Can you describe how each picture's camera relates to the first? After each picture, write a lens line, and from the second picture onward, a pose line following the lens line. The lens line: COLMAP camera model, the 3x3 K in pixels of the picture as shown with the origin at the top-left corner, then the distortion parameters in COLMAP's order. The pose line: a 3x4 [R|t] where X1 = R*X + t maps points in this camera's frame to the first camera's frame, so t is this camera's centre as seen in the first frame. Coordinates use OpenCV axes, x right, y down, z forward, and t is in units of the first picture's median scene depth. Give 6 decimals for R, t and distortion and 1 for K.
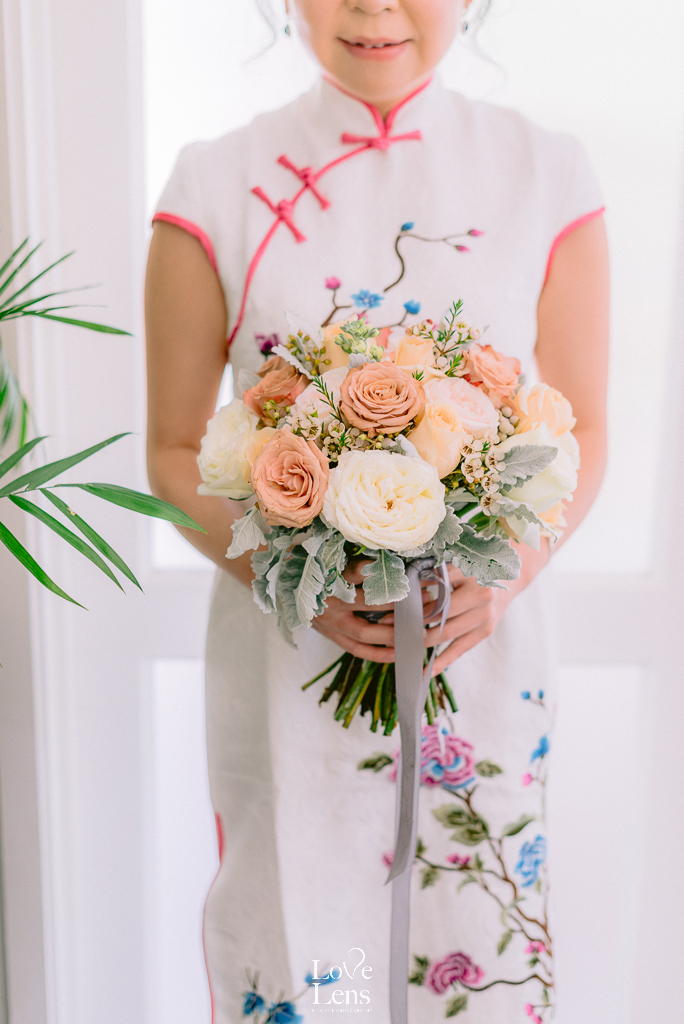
lens RADIAL K [[1467.0, 0, 346.1], [0, 1467.0, 502.0], [0, 0, 1]] dist [0.047062, 0.000000]
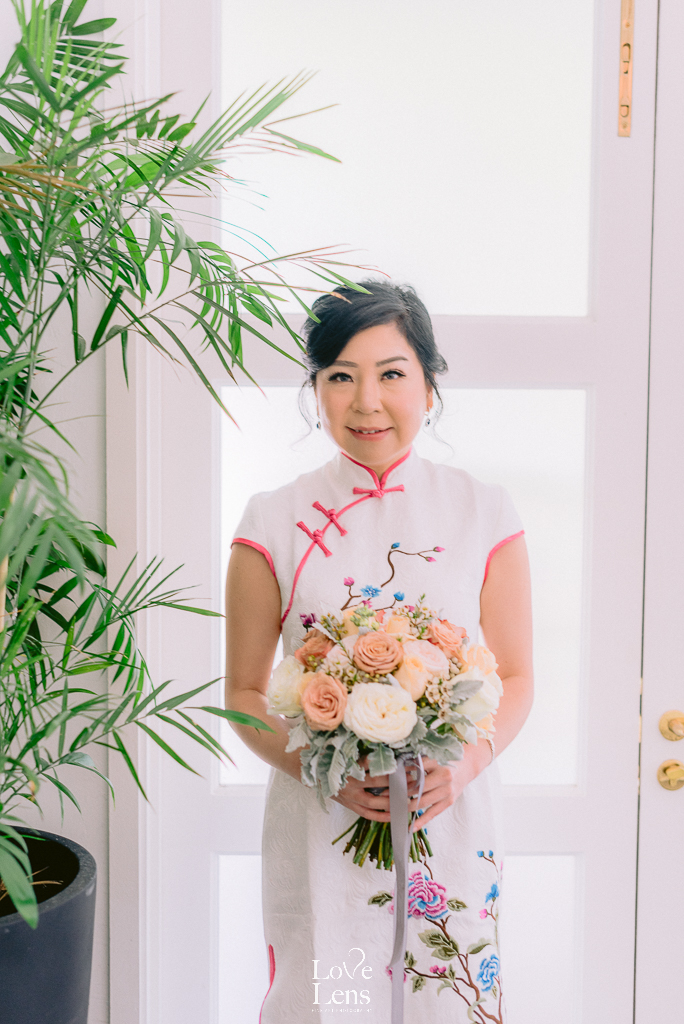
lens RADIAL K [[1467.0, 0, 352.1], [0, 1467.0, 501.9], [0, 0, 1]] dist [0.047062, 0.000000]
pose [[0.999920, -0.011622, -0.005012, 0.003602], [0.010511, 0.983106, -0.182736, 0.055034], [0.007051, 0.182668, 0.983149, -0.568240]]
